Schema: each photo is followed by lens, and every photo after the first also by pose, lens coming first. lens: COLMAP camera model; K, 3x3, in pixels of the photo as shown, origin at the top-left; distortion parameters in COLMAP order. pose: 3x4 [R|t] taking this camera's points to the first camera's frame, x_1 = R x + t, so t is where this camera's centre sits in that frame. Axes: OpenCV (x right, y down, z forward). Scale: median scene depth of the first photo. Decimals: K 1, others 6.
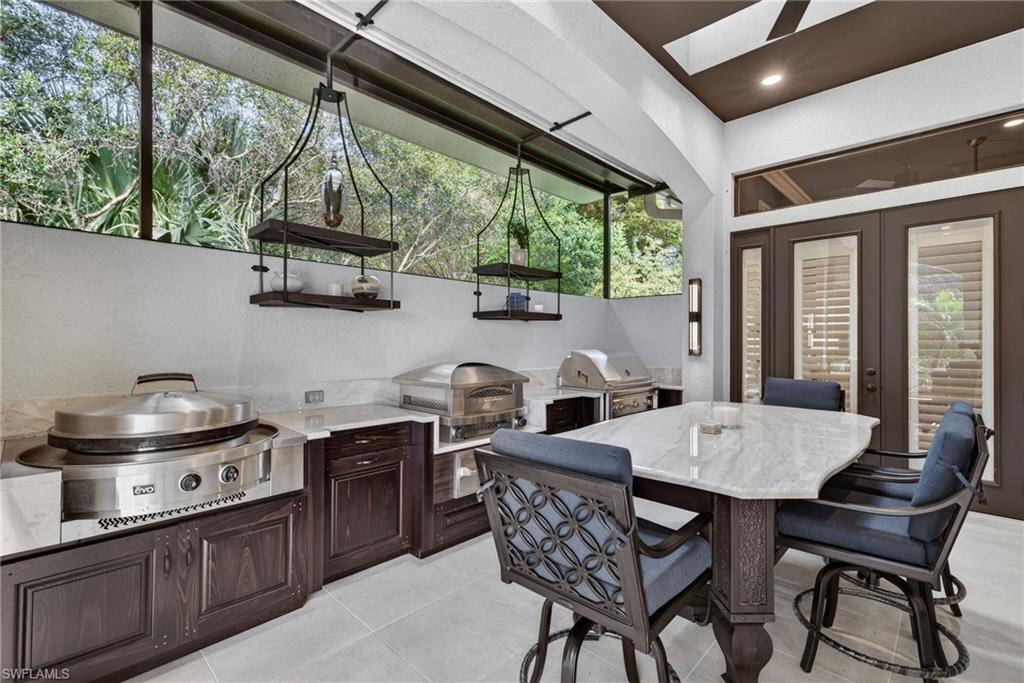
lens RADIAL K [[466.2, 0, 508.7], [0, 466.2, 342.6], [0, 0, 1]] dist [0.001329, 0.001800]
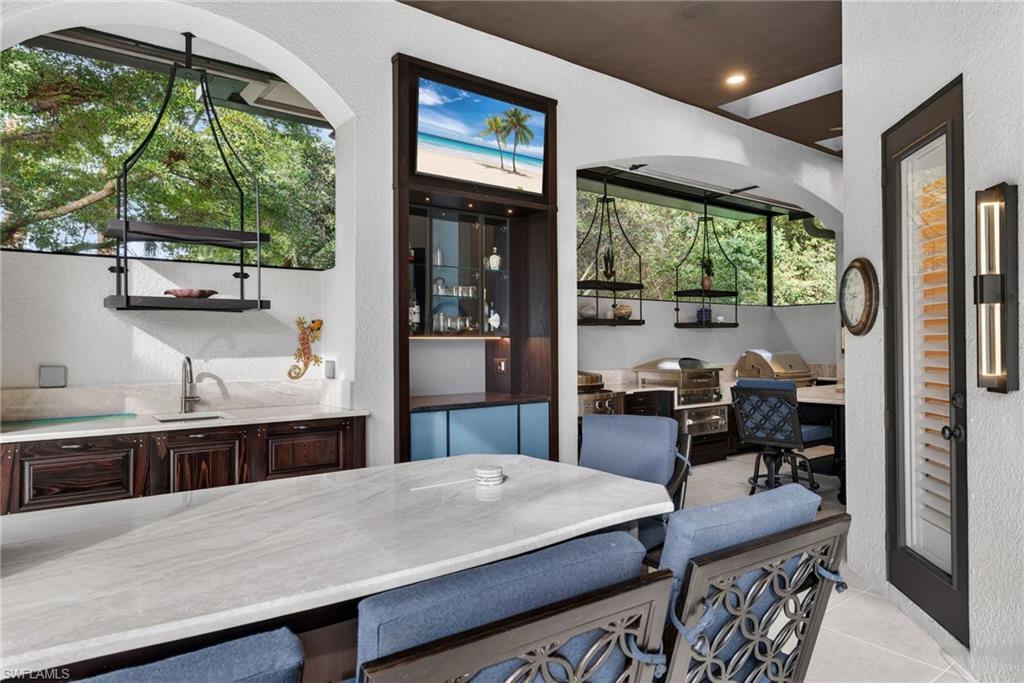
lens RADIAL K [[645.2, 0, 512.9], [0, 645.2, 337.8], [0, 0, 1]] dist [0.006092, 0.000517]
pose [[0.988856, -0.012797, -0.148323, -0.253749], [0.011147, 0.999866, -0.011953, -0.003542], [0.148456, 0.010167, 0.988867, -0.937148]]
